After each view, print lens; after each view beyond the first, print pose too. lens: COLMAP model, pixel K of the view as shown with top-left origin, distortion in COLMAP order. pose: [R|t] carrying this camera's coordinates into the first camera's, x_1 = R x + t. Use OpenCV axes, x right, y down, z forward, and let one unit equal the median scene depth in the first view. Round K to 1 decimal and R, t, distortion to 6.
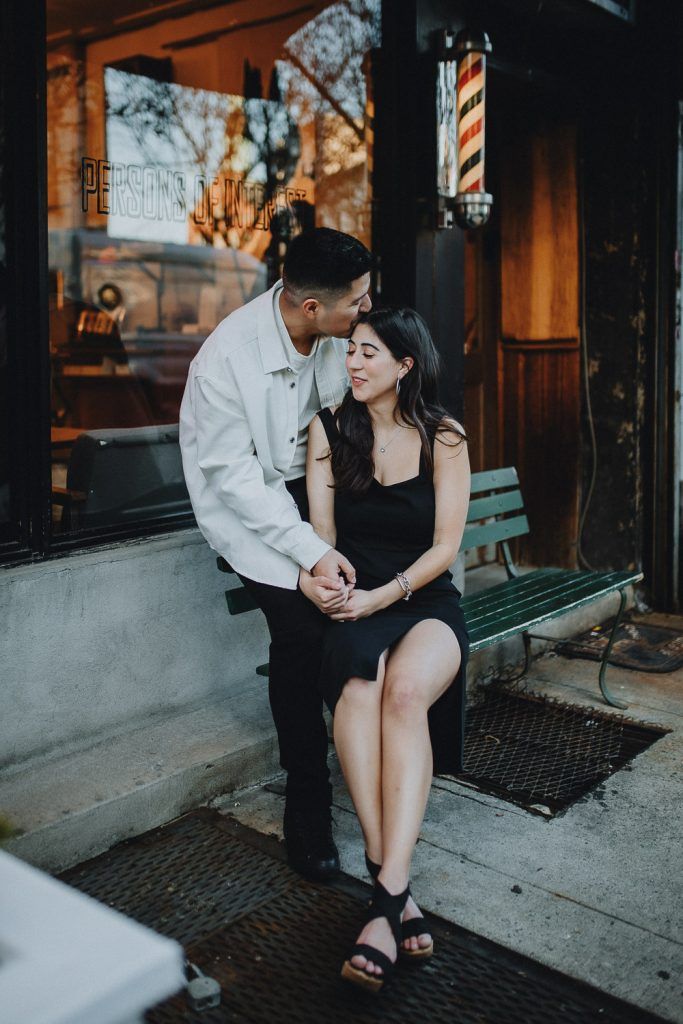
lens RADIAL K [[1057.8, 0, 341.5], [0, 1057.8, 512.0], [0, 0, 1]] dist [-0.022719, -0.029382]
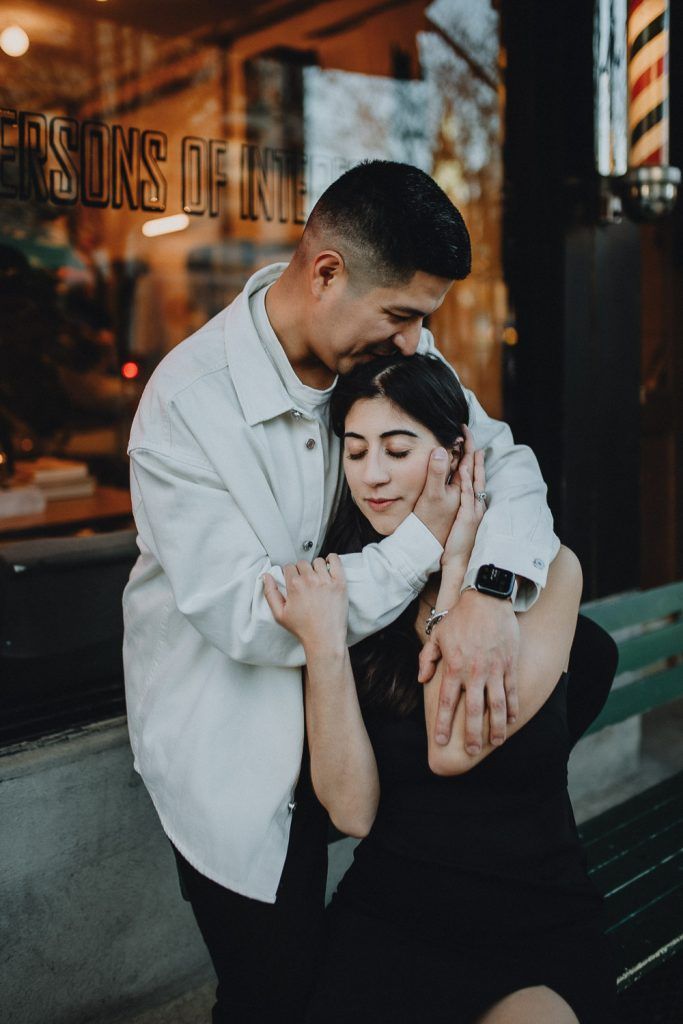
lens RADIAL K [[1221.0, 0, 341.5], [0, 1221.0, 512.0], [0, 0, 1]] dist [-0.009342, -0.038800]
pose [[0.990362, 0.010052, -0.138139, 0.039956], [-0.016109, 0.998954, -0.042800, -0.049080], [0.137564, 0.044613, 0.989488, 0.222548]]
